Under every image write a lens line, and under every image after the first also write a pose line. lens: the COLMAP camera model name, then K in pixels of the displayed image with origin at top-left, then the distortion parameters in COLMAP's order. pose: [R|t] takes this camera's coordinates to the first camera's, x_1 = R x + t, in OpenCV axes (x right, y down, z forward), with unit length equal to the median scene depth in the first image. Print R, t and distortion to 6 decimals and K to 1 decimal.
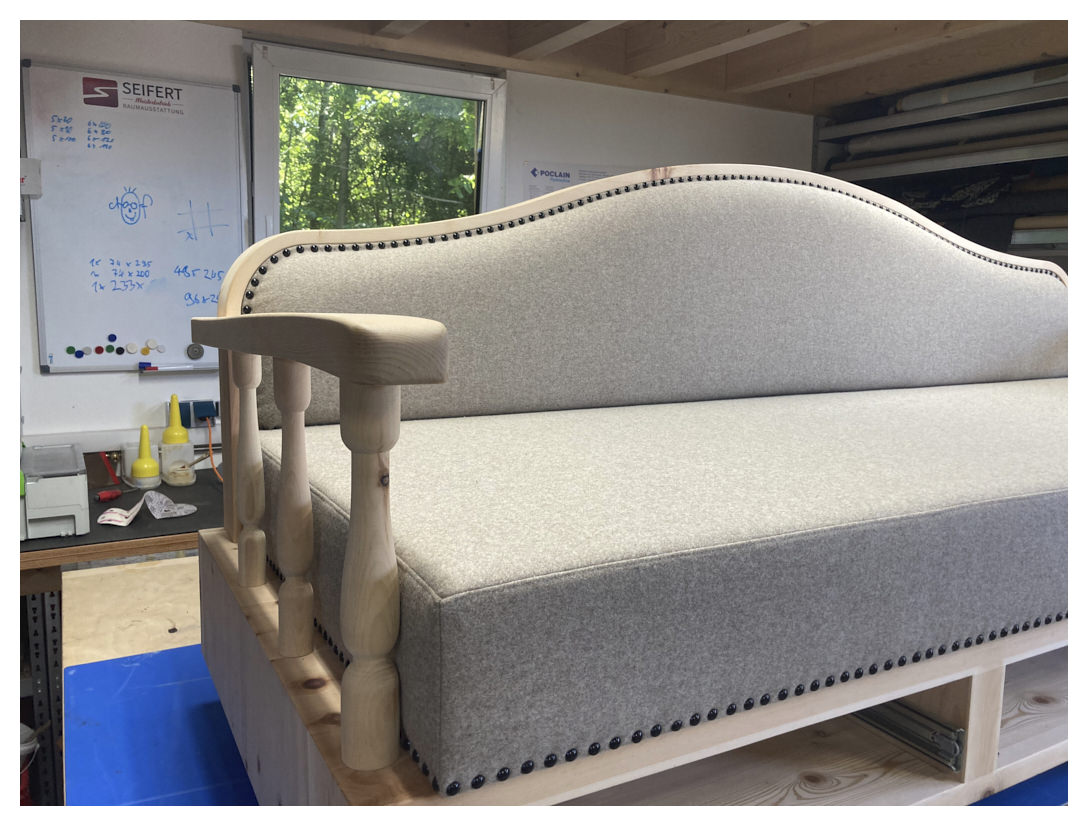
lens RADIAL K [[864.3, 0, 548.3], [0, 864.3, 399.4], [0, 0, 1]] dist [0.007973, 0.005553]
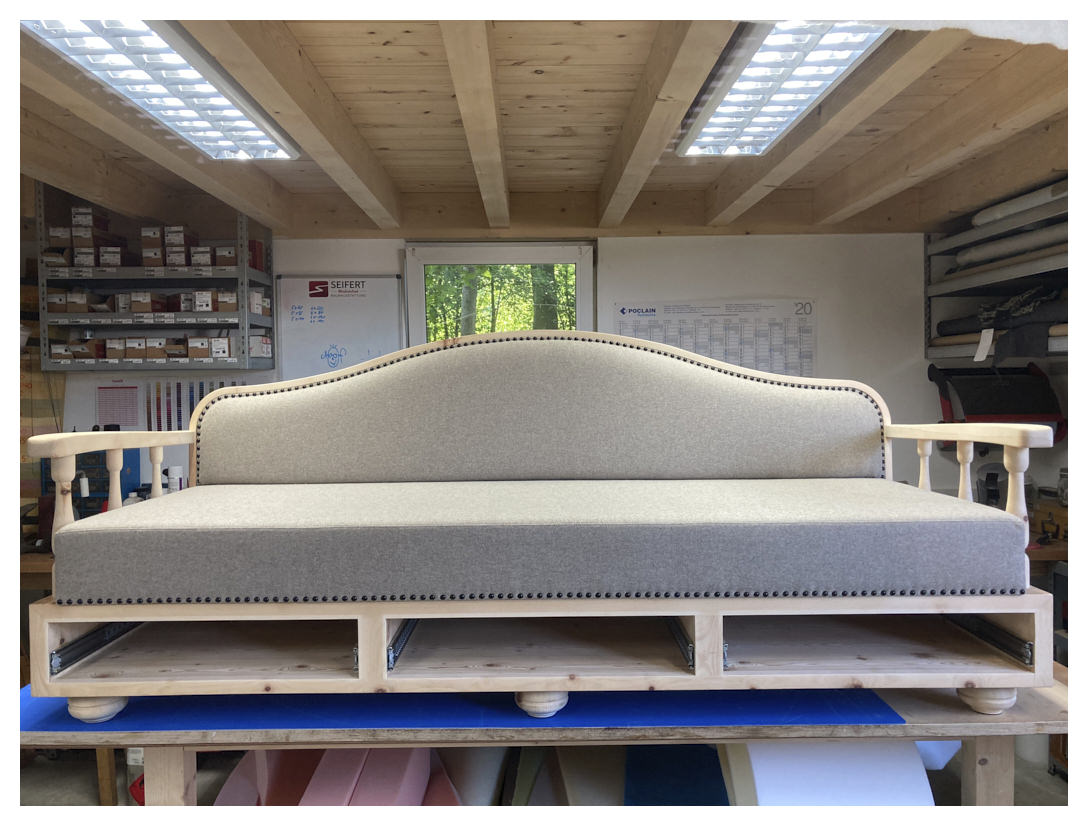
lens RADIAL K [[848.7, 0, 546.5], [0, 848.7, 394.3], [0, 0, 1]] dist [0.014120, -0.000916]
pose [[0.878921, -0.017257, -0.476655, 1.021397], [-0.039657, 0.993241, -0.109084, 0.006603], [0.475316, 0.114779, 0.872296, -0.293773]]
